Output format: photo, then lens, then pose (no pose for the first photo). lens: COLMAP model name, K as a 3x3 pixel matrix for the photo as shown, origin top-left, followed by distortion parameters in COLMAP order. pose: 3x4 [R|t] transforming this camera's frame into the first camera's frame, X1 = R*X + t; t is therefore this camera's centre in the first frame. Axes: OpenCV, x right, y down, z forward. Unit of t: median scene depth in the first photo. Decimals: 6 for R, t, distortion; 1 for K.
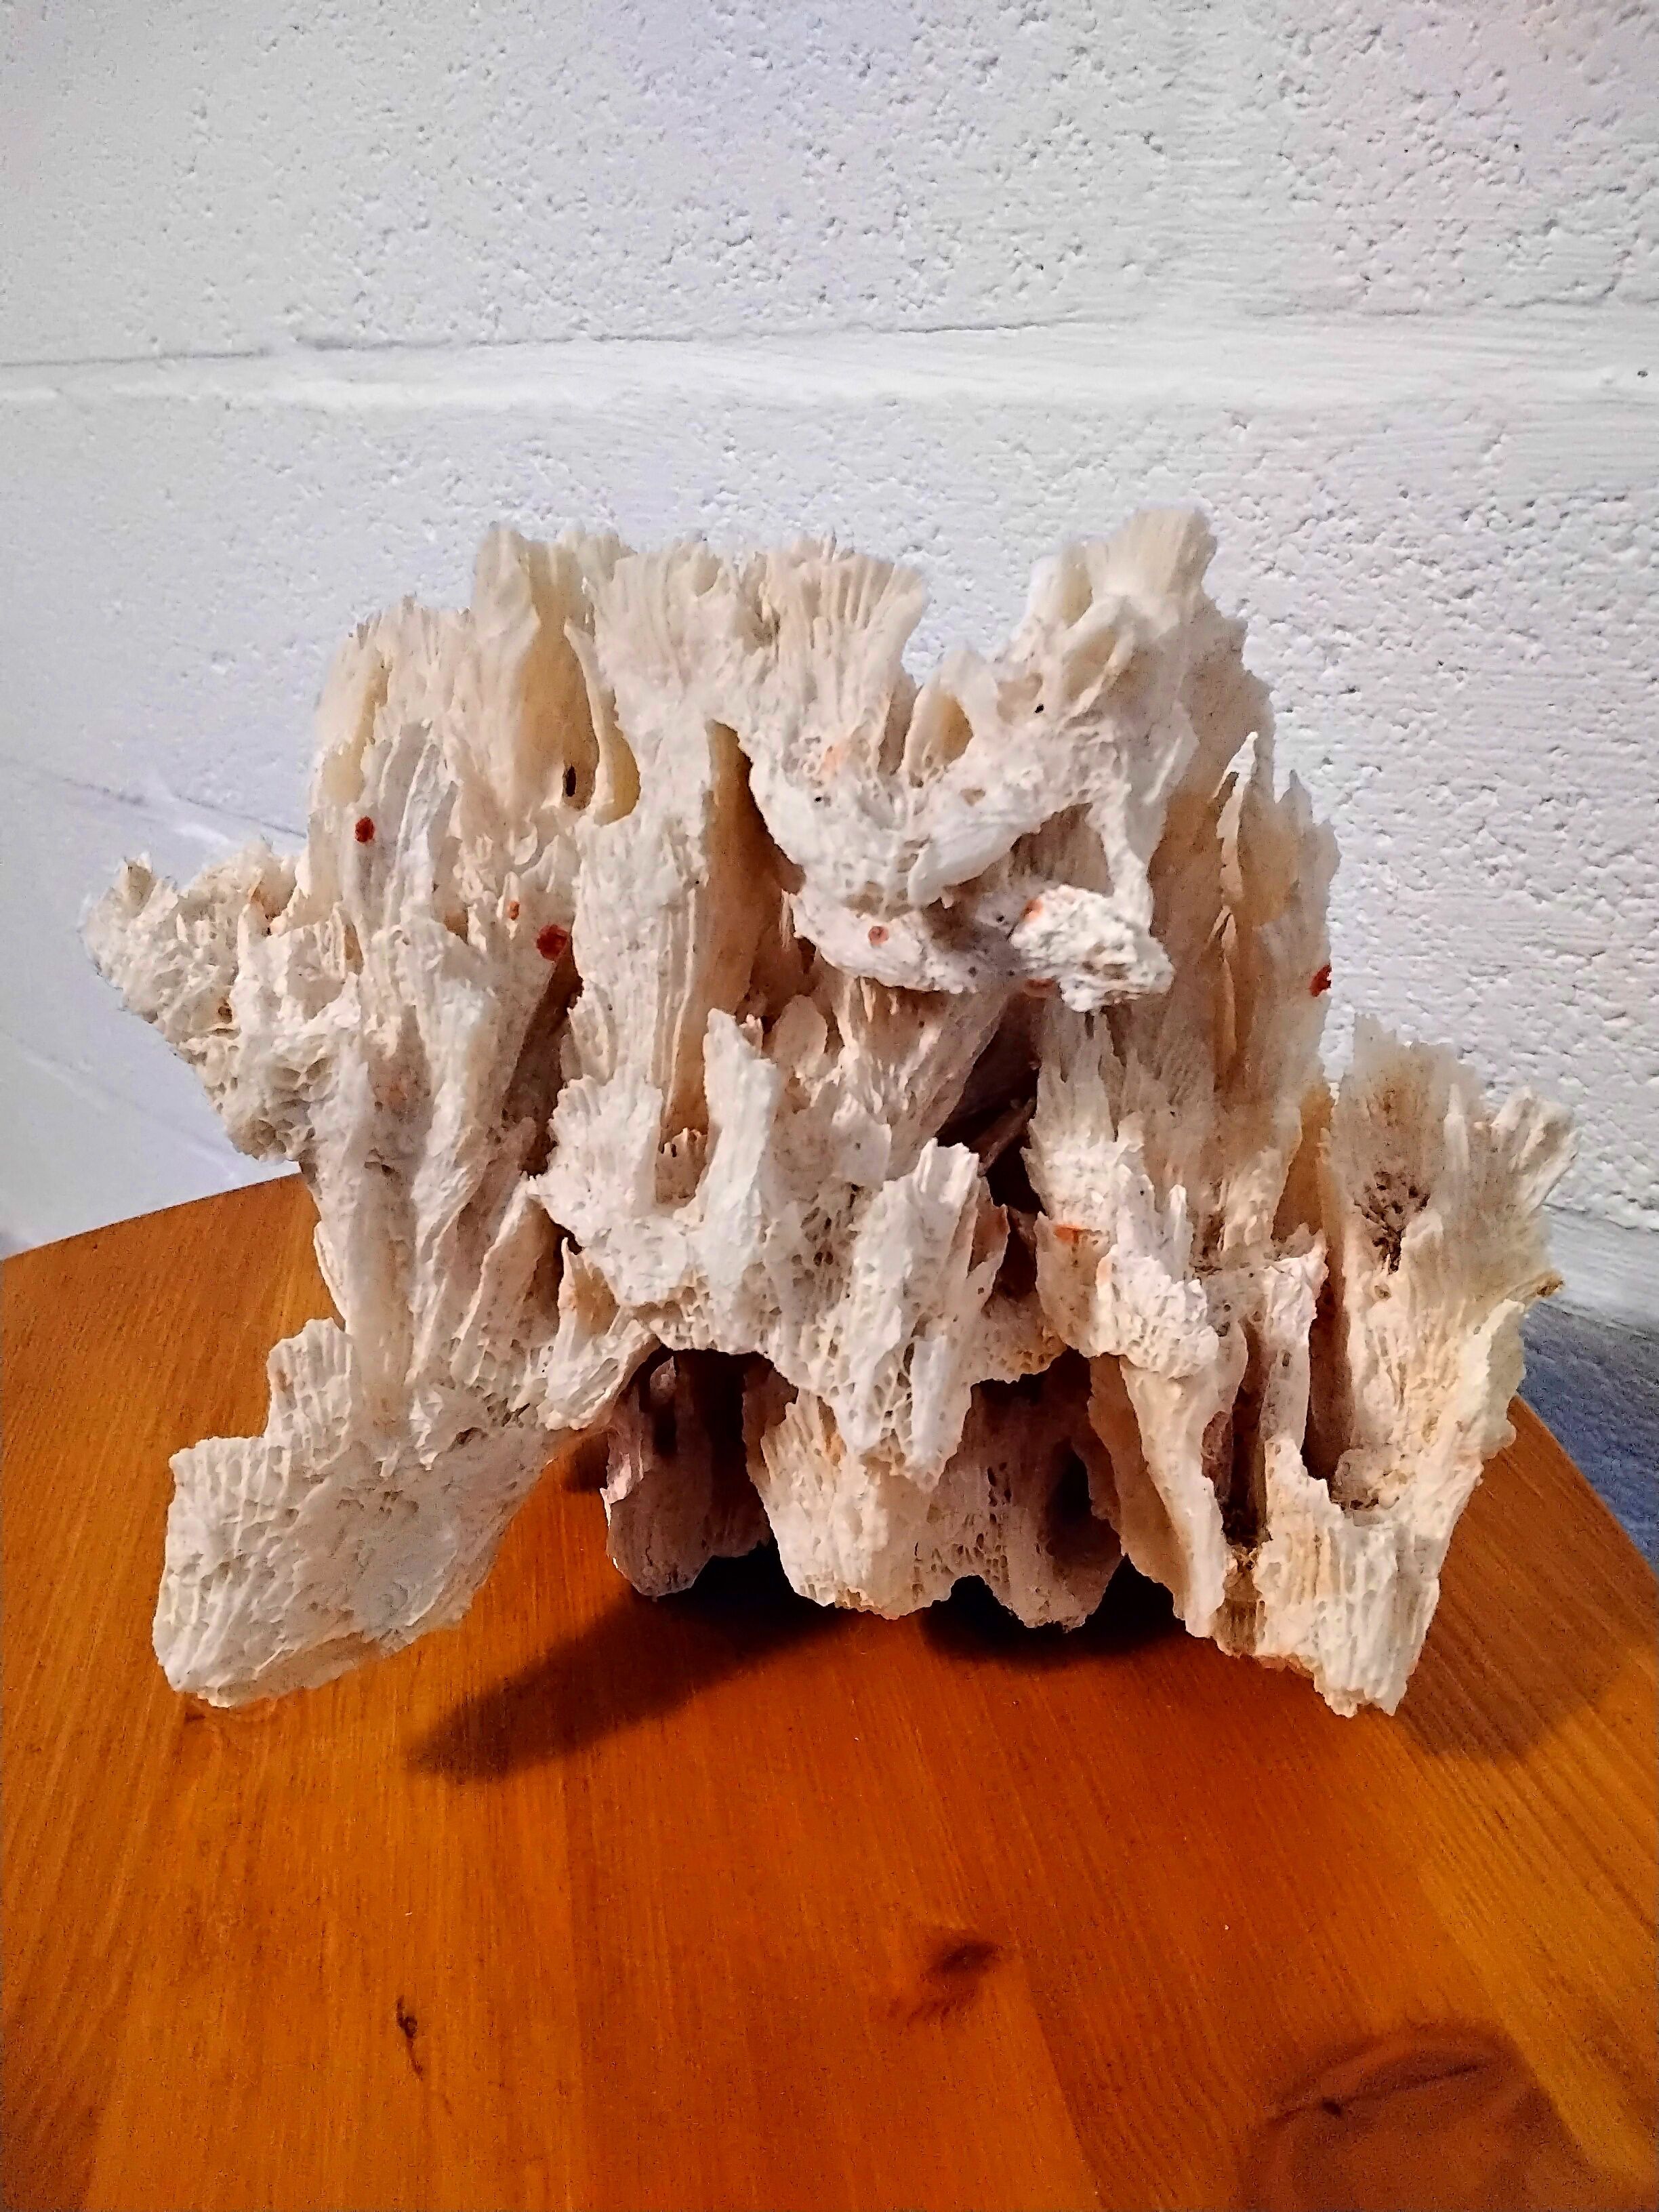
lens RADIAL K [[1800.6, 0, 823.9], [0, 1800.6, 1084.0], [0, 0, 1]] dist [0.039140, -0.123282]
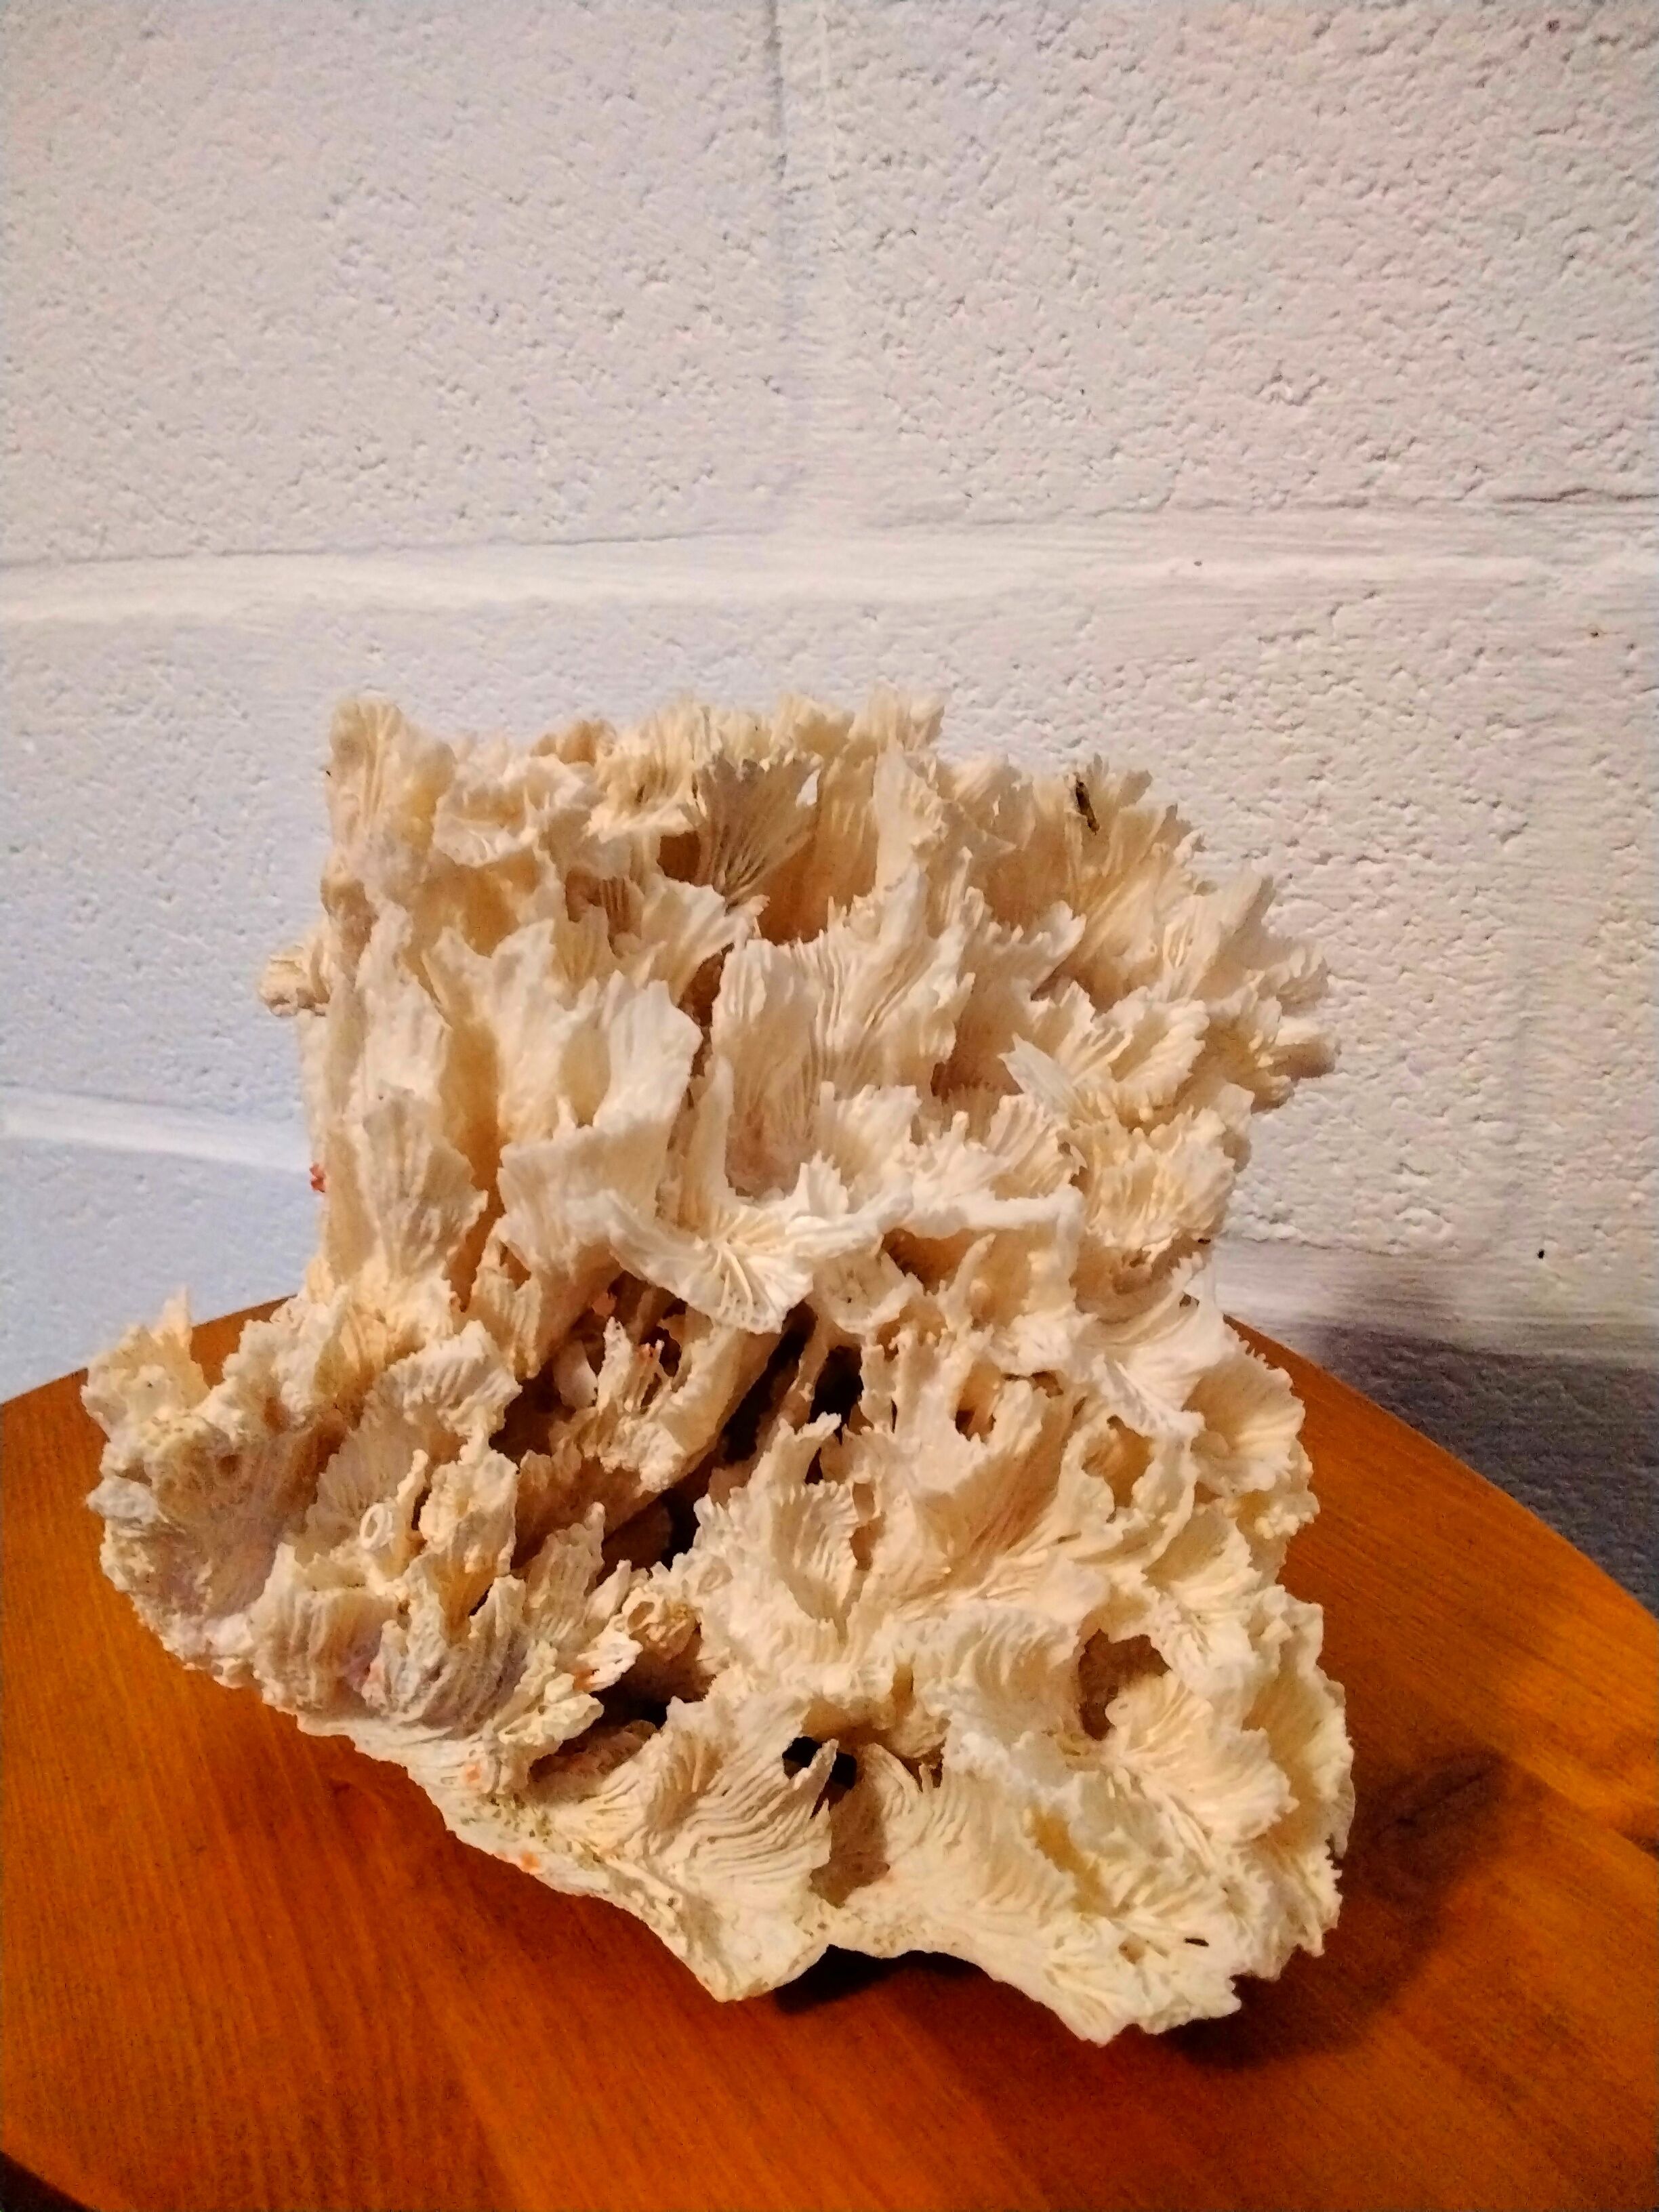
lens RADIAL K [[1800.6, 0, 810.1], [0, 1800.6, 1104.7], [0, 0, 1]] dist [0.039140, -0.123282]
pose [[0.947302, -0.109964, 0.300877, -0.202336], [0.136197, 0.988374, -0.067581, 0.029357], [-0.289947, 0.104998, 0.951265, -0.088117]]
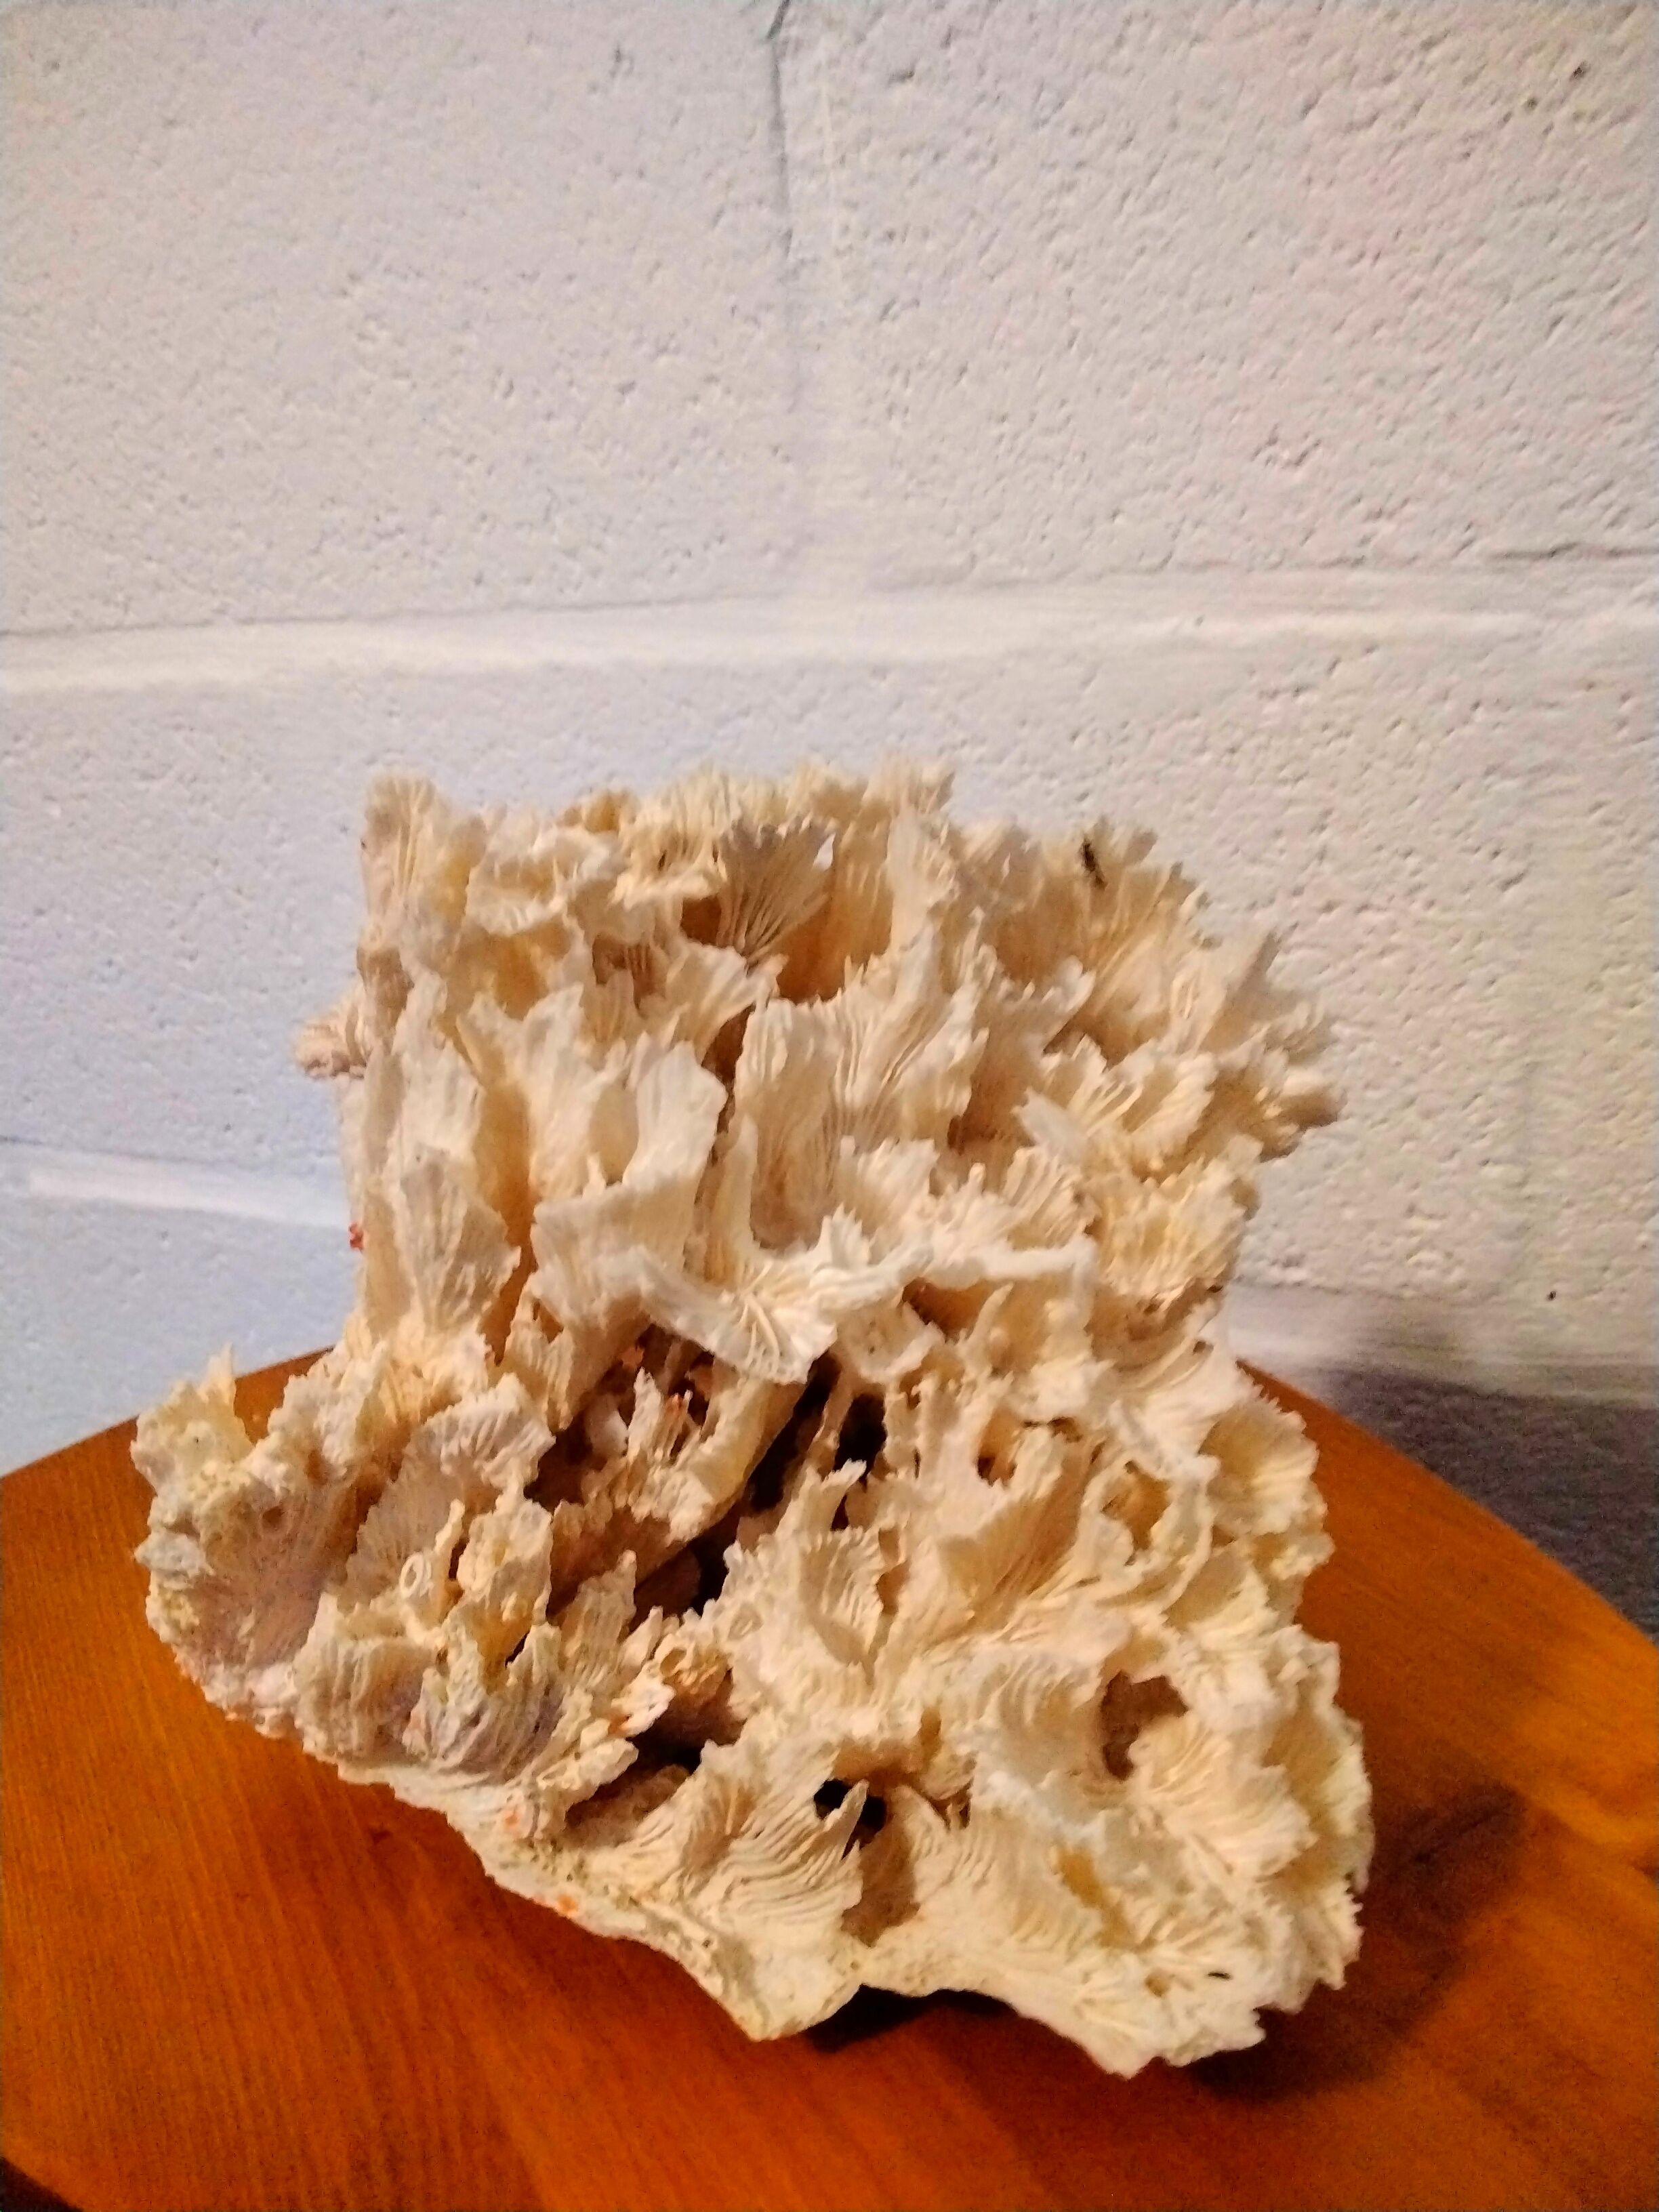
lens RADIAL K [[1800.6, 0, 813.2], [0, 1800.6, 1099.3], [0, 0, 1]] dist [0.039140, -0.123282]
pose [[0.947328, -0.112294, 0.299934, -0.209893], [0.147226, 0.984389, -0.096455, 0.027261], [-0.284420, 0.135533, 0.949071, -0.103568]]
